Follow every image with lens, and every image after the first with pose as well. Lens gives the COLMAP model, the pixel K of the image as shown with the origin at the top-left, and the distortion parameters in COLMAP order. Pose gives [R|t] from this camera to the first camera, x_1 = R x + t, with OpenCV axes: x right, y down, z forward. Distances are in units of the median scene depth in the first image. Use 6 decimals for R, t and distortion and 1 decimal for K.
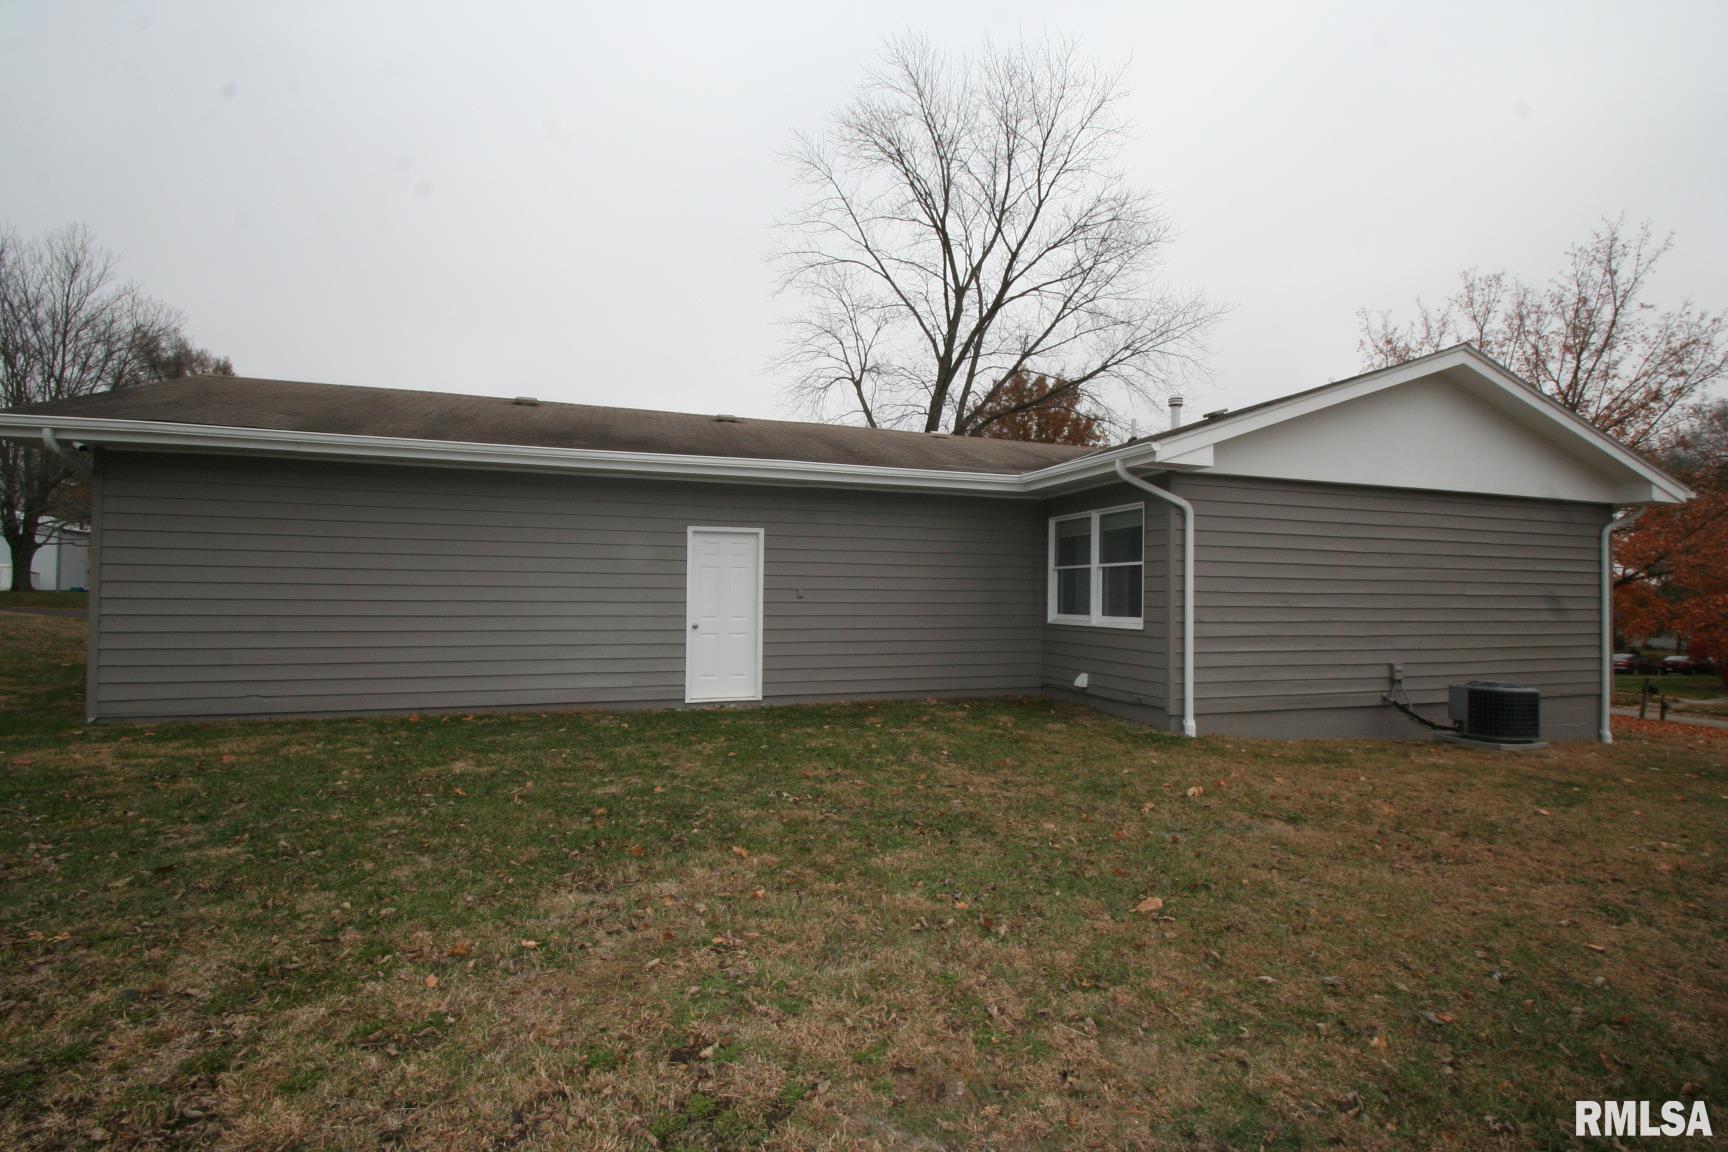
lens RADIAL K [[815.2, 0, 896.4], [0, 815.2, 580.6], [0, 0, 1]] dist [0.016267, -0.019211]
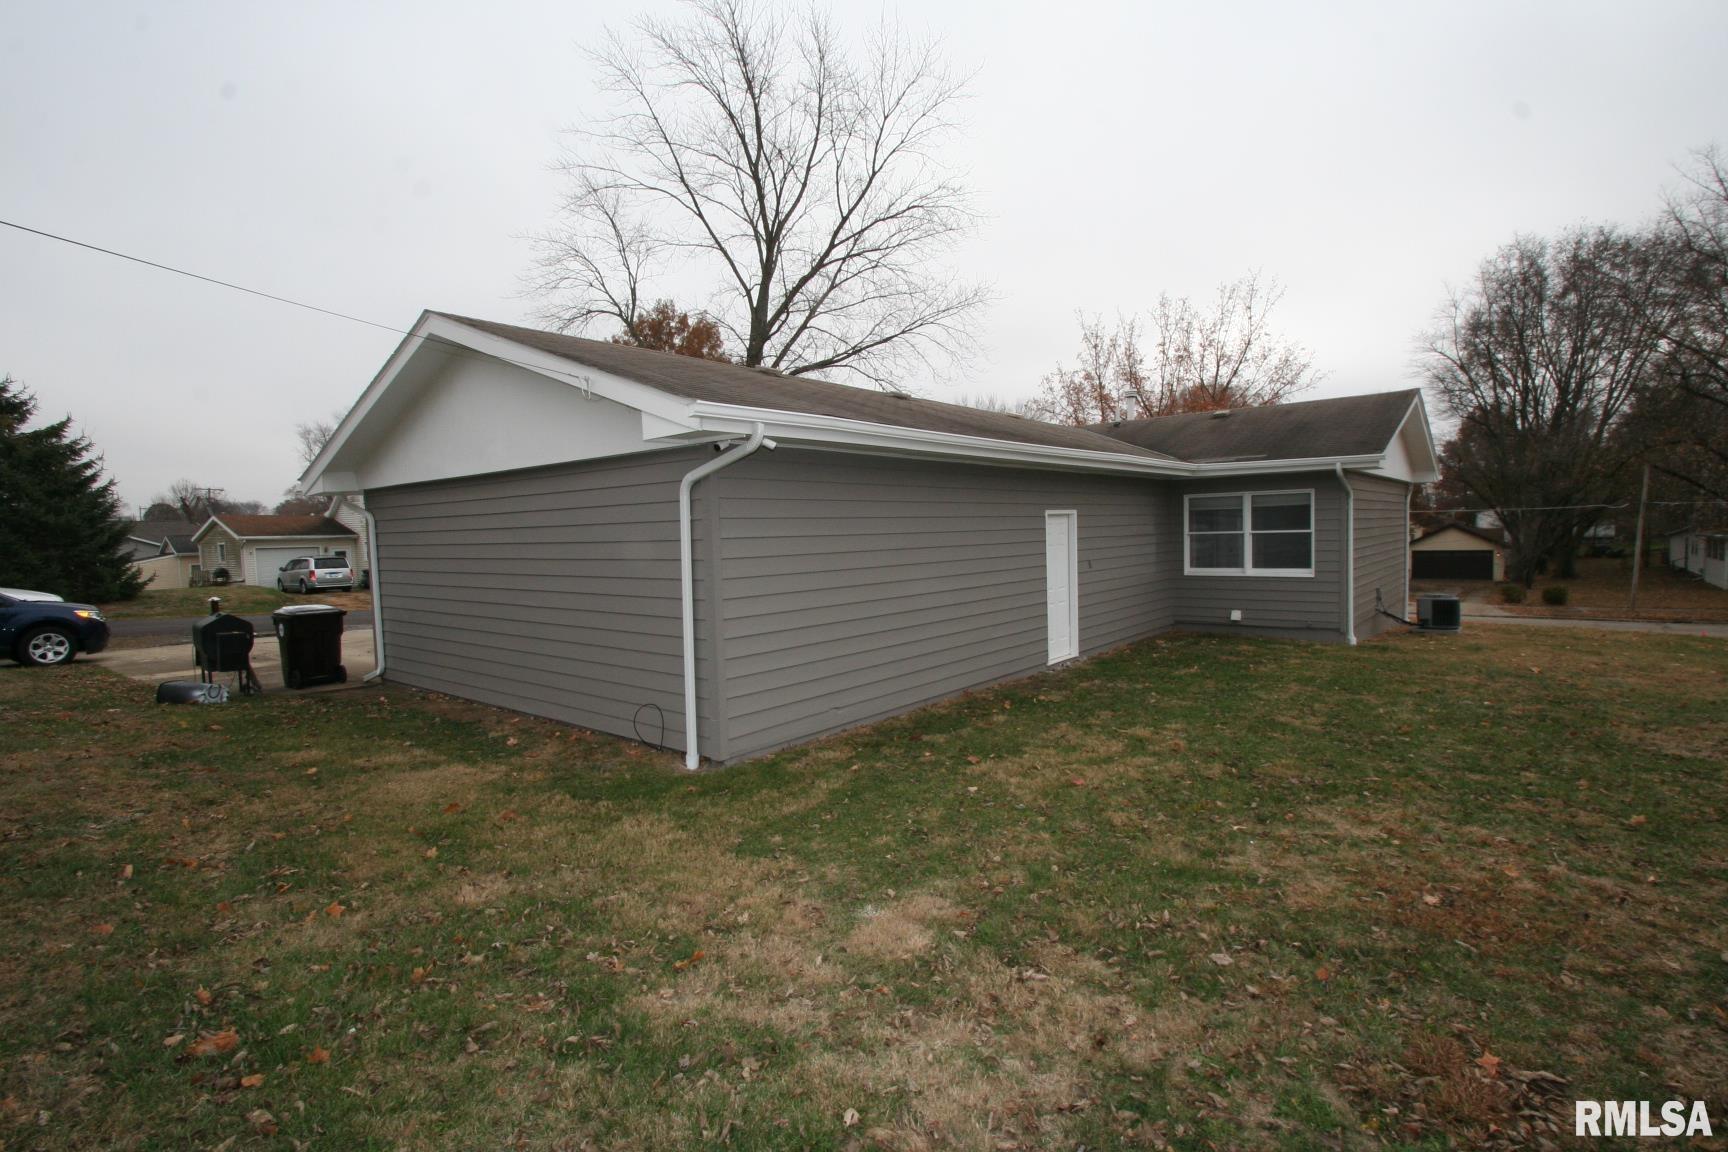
lens RADIAL K [[815.2, 0, 896.4], [0, 815.2, 580.6], [0, 0, 1]] dist [0.016267, -0.019211]
pose [[0.842299, -0.066083, 0.534945, -0.994133], [0.024078, 0.996078, 0.085136, -0.068249], [-0.538473, -0.058830, 0.840586, 0.155392]]
